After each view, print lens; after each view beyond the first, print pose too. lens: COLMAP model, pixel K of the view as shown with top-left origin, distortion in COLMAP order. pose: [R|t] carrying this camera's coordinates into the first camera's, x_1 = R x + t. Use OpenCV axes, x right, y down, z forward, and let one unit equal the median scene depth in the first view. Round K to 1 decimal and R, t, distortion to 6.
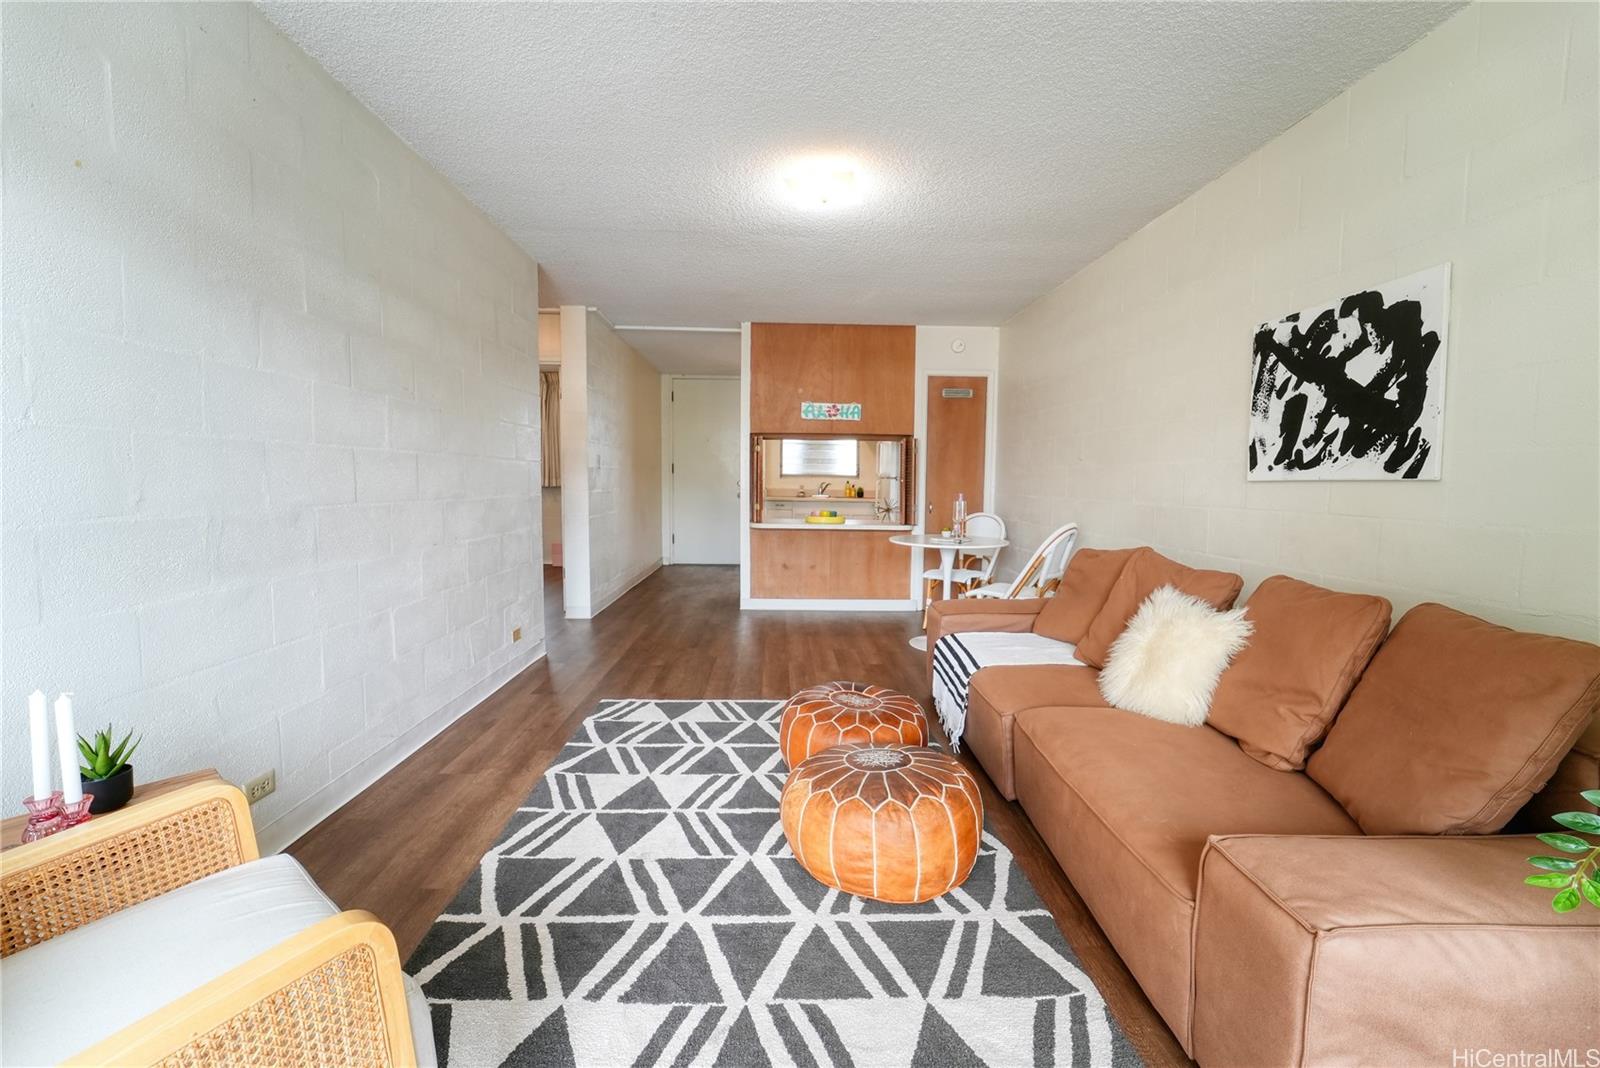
lens RADIAL K [[659.3, 0, 800.0], [0, 659.3, 534.0], [0, 0, 1]] dist [-0.039441, 0.000018]
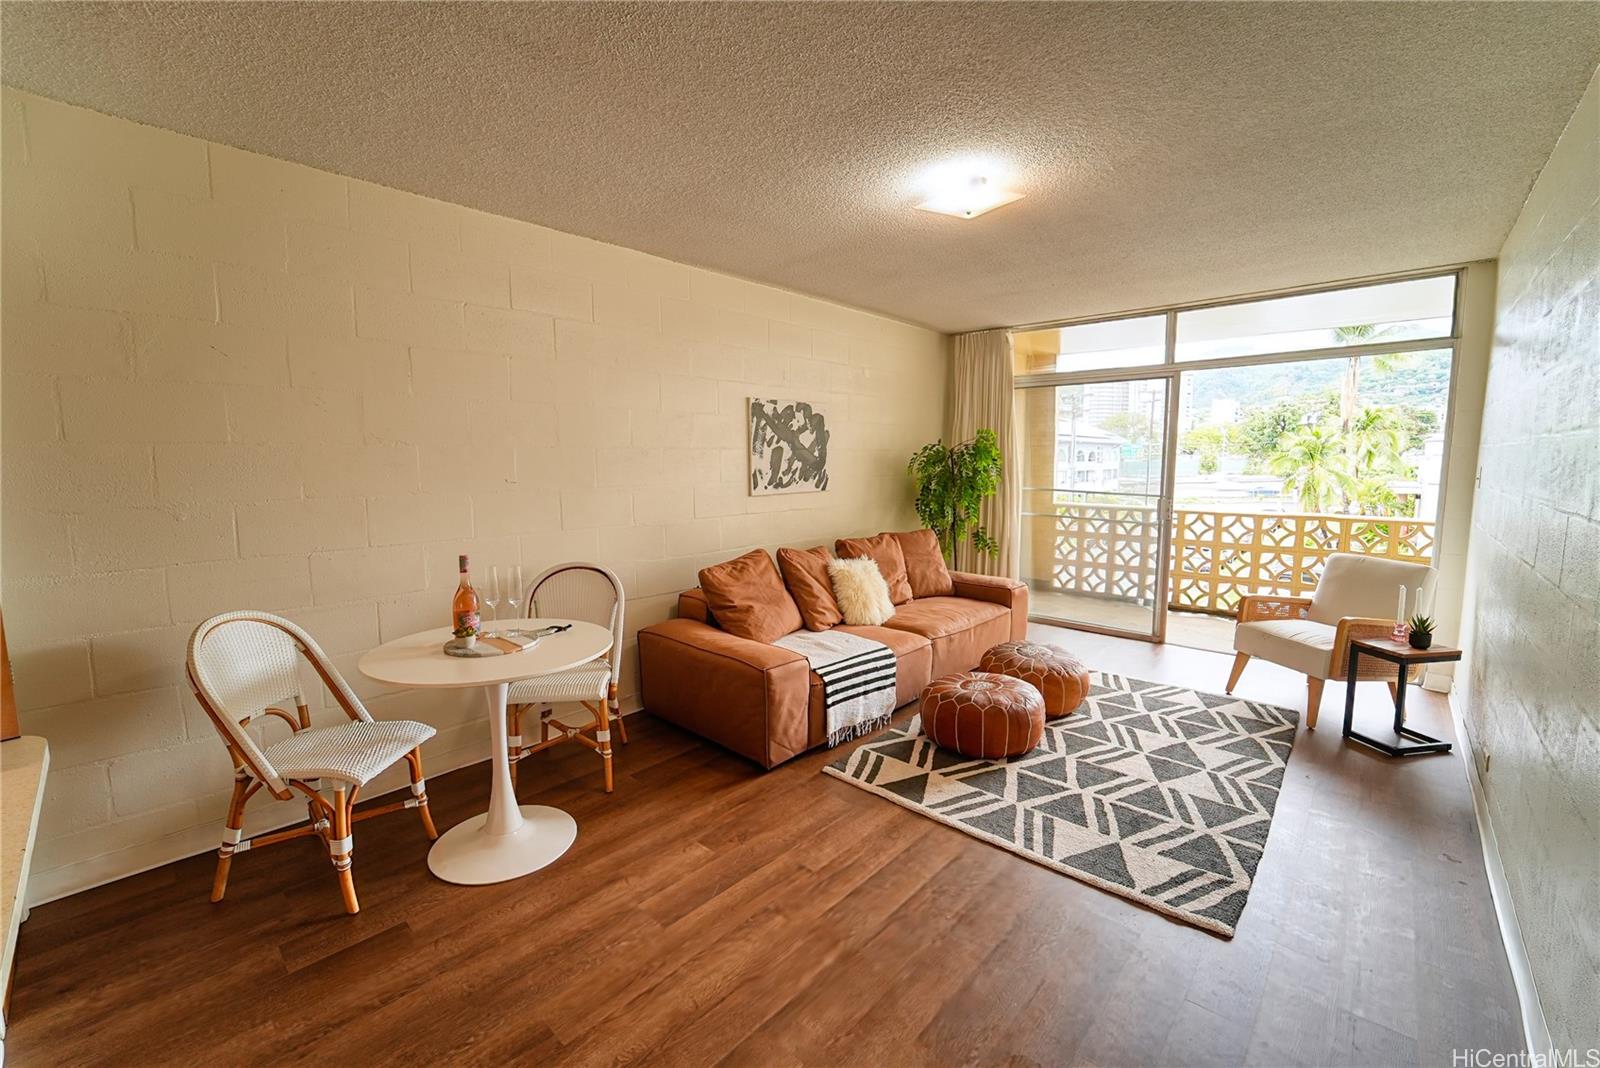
lens RADIAL K [[659.3, 0, 800.0], [0, 659.3, 534.0], [0, 0, 1]] dist [-0.039441, 0.000018]
pose [[-0.717815, -0.077380, 0.691920, -0.569685], [0.057850, 0.983739, 0.170031, -0.290193], [-0.693826, 0.162079, -0.701666, 2.323177]]
